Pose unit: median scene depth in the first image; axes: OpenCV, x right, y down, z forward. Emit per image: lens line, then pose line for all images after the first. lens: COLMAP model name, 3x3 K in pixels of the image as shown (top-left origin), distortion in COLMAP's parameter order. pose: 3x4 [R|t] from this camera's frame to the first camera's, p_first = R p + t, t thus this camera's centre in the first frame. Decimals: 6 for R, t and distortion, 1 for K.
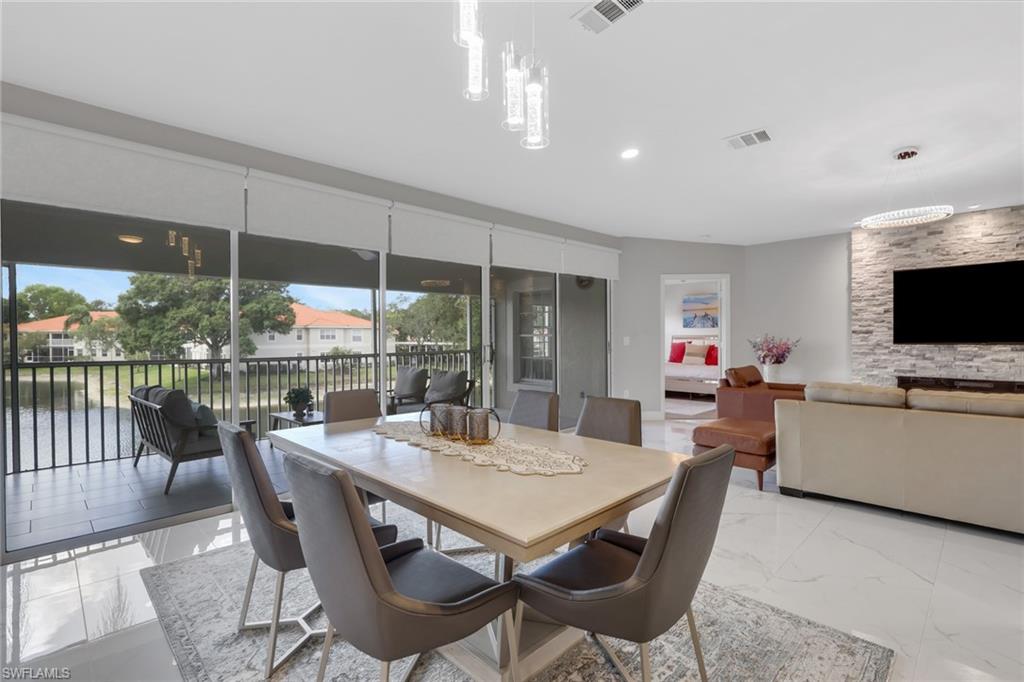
lens RADIAL K [[470.4, 0, 512.0], [0, 470.4, 341.0], [0, 0, 1]] dist [-0.002047, -0.000357]
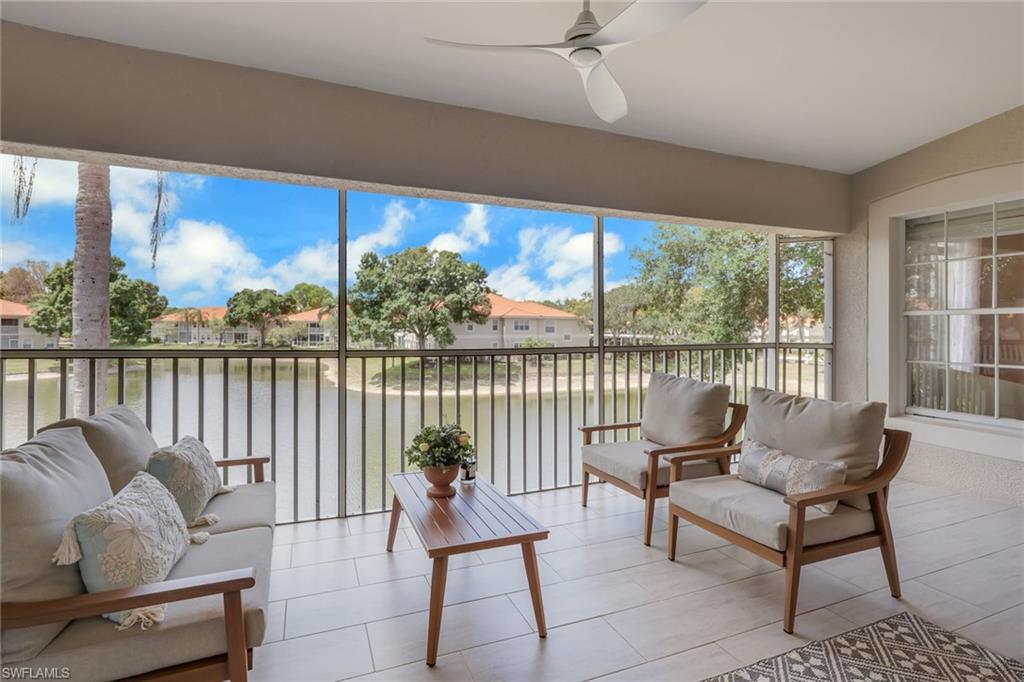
lens RADIAL K [[486.9, 0, 510.9], [0, 486.9, 327.0], [0, 0, 1]] dist [-0.002176, 0.000016]
pose [[0.921612, 0.007634, -0.388039, -0.023840], [-0.012860, 0.999858, -0.010871, 0.001861], [0.387901, 0.015009, 0.921579, 0.072471]]
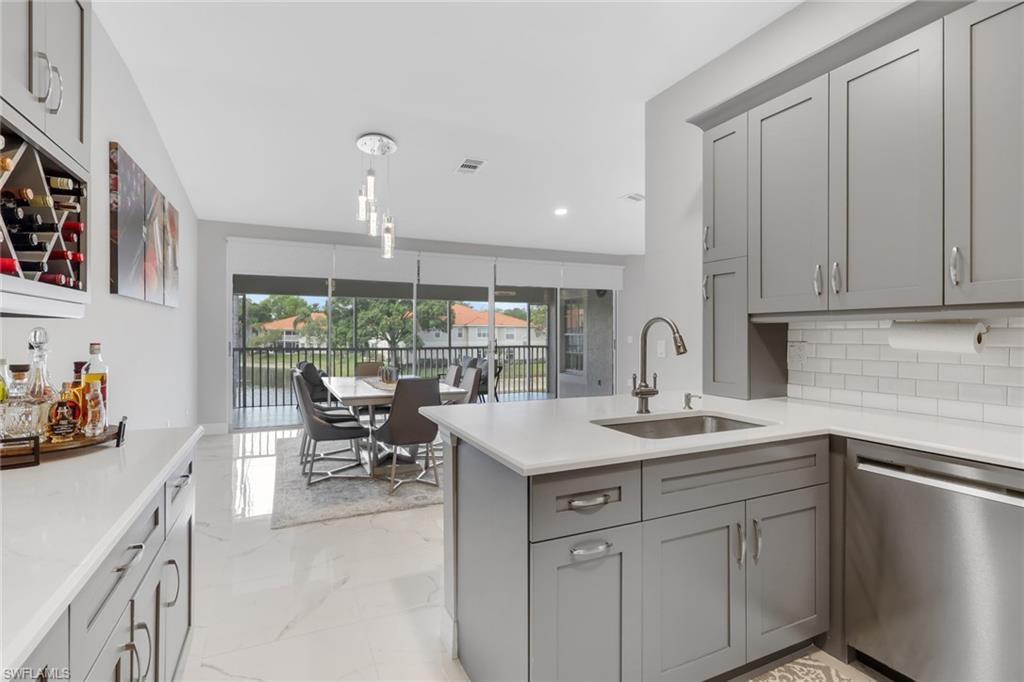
lens RADIAL K [[484.6, 0, 513.8], [0, 484.6, 337.6], [0, 0, 1]] dist [-0.001269, -0.000373]
pose [[0.943009, 0.008610, -0.332656, 0.060399], [-0.010165, 0.999944, -0.002934, 0.000324], [0.332612, 0.006148, 0.943044, -0.046864]]
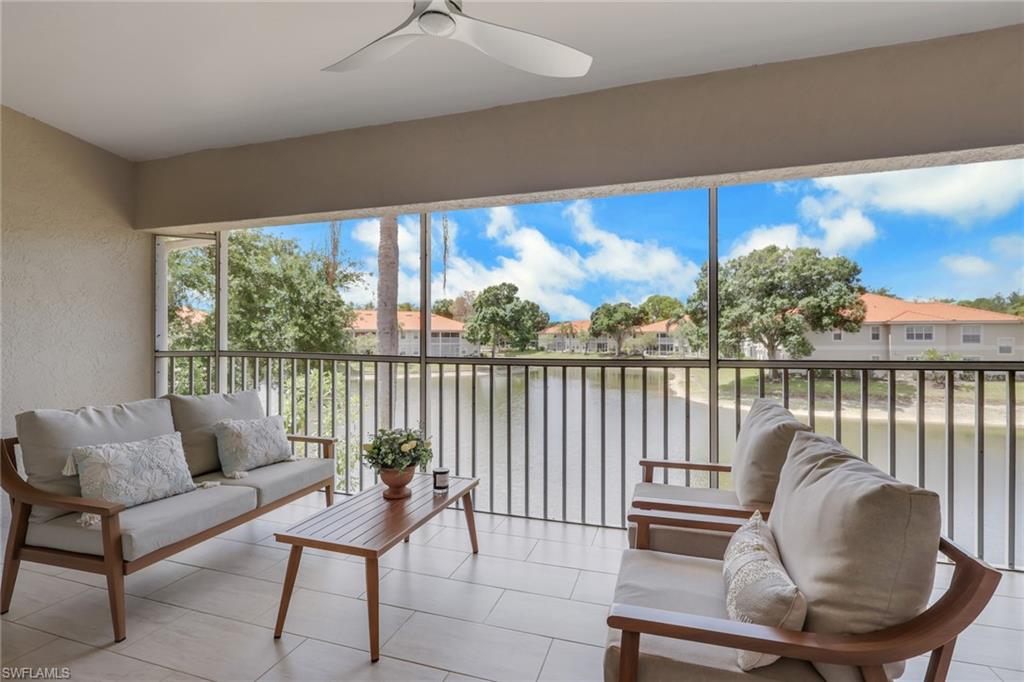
lens RADIAL K [[484.6, 0, 513.8], [0, 484.6, 337.6], [0, 0, 1]] dist [-0.001269, -0.000373]
pose [[0.453107, 0.003518, -0.891449, 0.001388], [-0.010298, 0.999946, -0.001288, 0.001668], [0.891397, 0.009763, 0.453119, 0.102951]]
